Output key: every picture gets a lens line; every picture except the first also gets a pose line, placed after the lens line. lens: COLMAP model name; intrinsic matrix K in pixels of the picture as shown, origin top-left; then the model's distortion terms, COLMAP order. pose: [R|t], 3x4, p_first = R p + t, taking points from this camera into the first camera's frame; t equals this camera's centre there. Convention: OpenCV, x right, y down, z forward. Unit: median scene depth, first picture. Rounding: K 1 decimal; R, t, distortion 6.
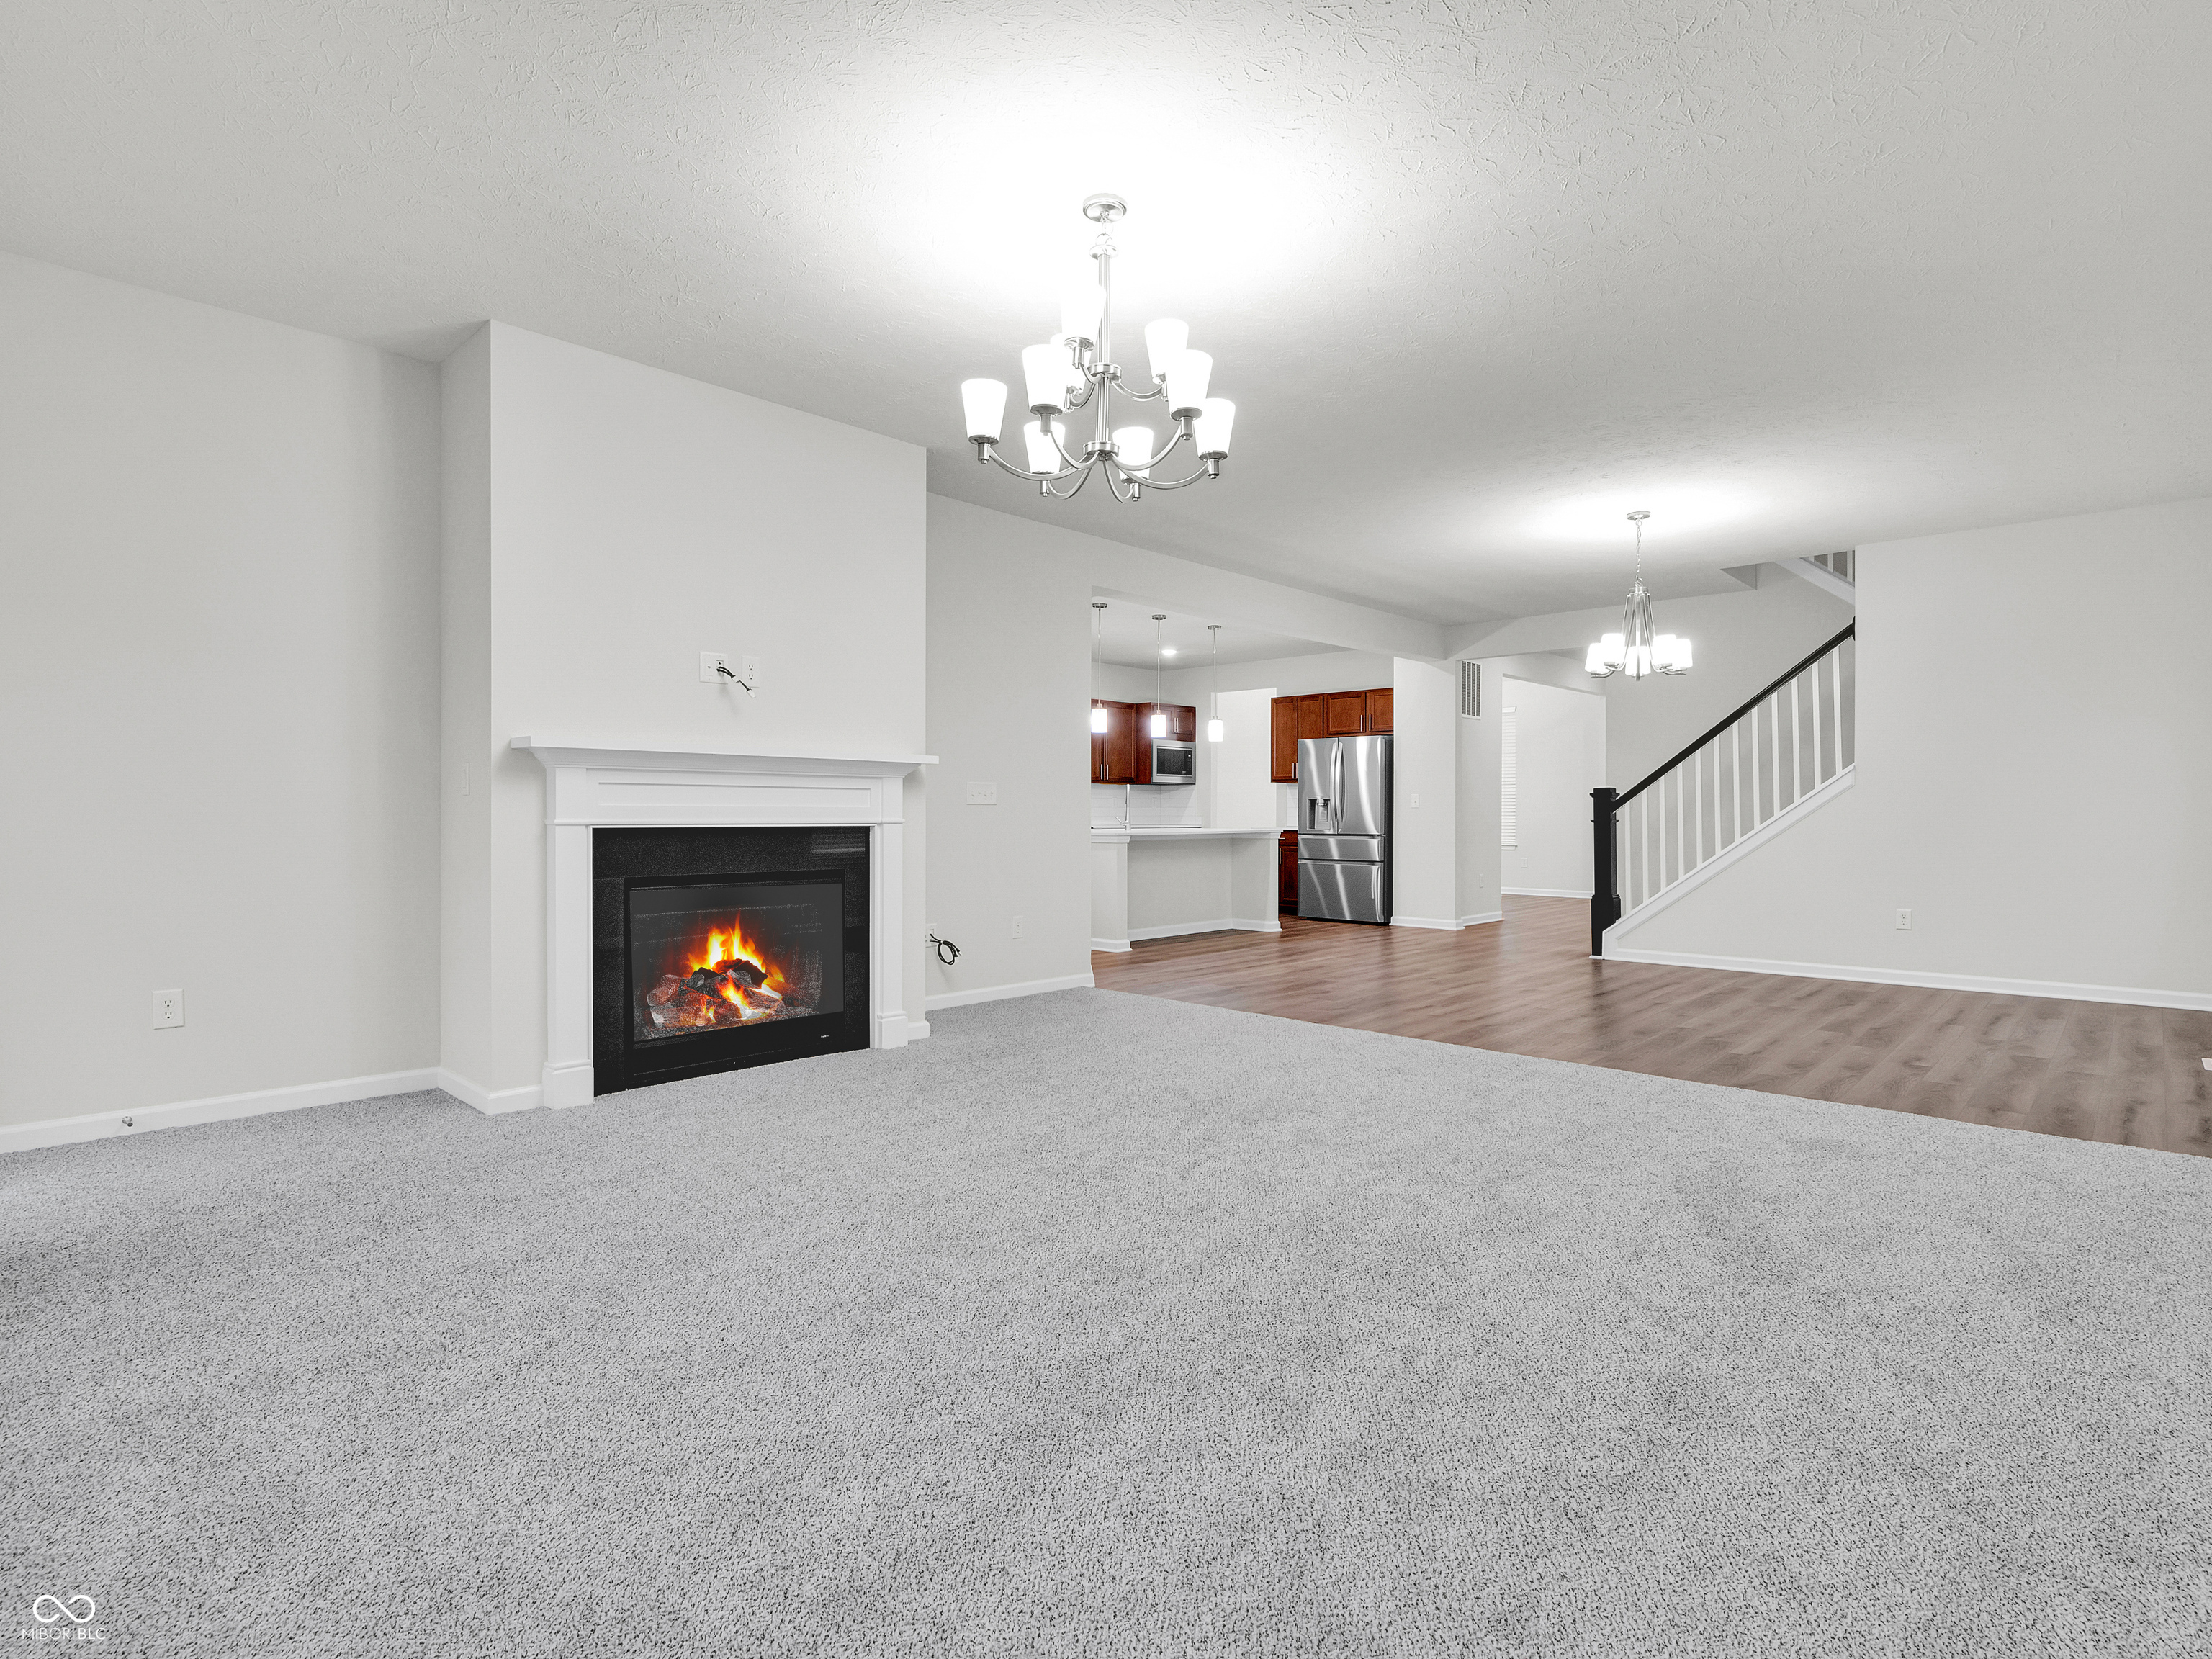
lens RADIAL K [[1128.9, 0, 1106.0], [0, 1128.9, 829.5], [0, 0, 1]] dist [0.000744, 0.000700]
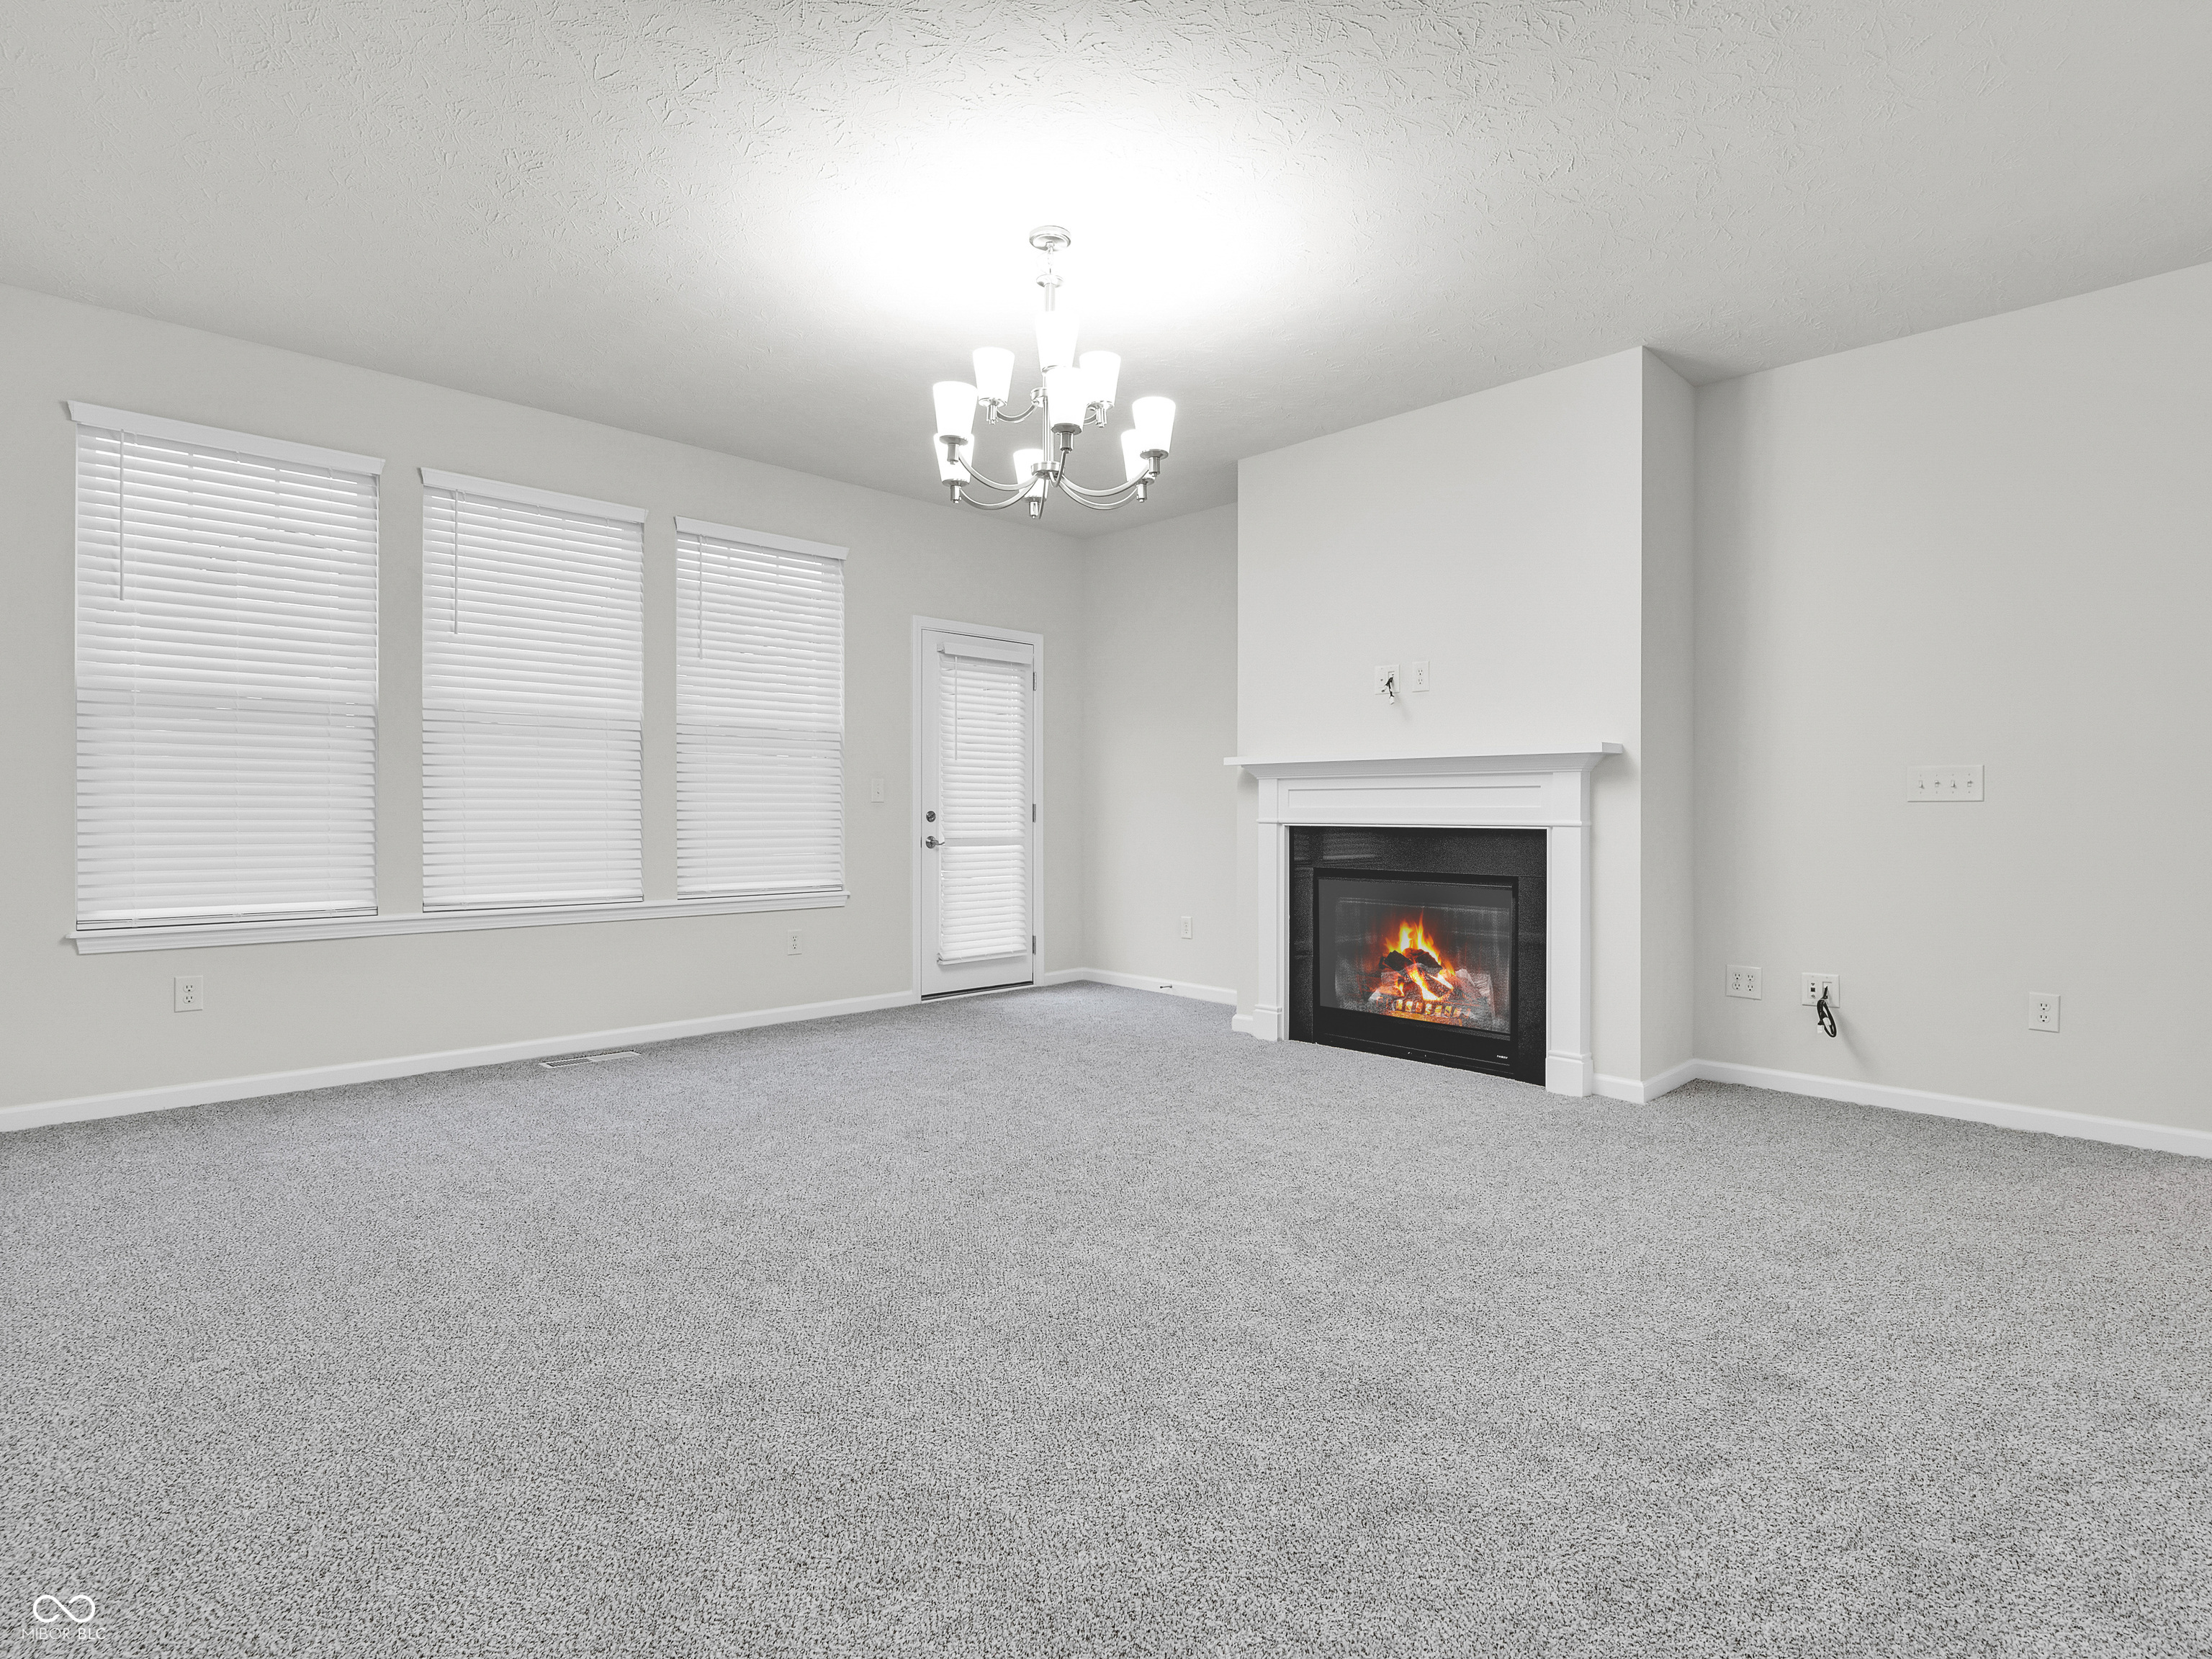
lens RADIAL K [[1128.9, 0, 1106.0], [0, 1128.9, 829.5], [0, 0, 1]] dist [0.000744, 0.000700]
pose [[-0.030774, 0.010749, -0.999469, 0.711613], [-0.014576, 0.999831, 0.011201, -0.007701], [0.999420, 0.014913, -0.030612, 0.728256]]
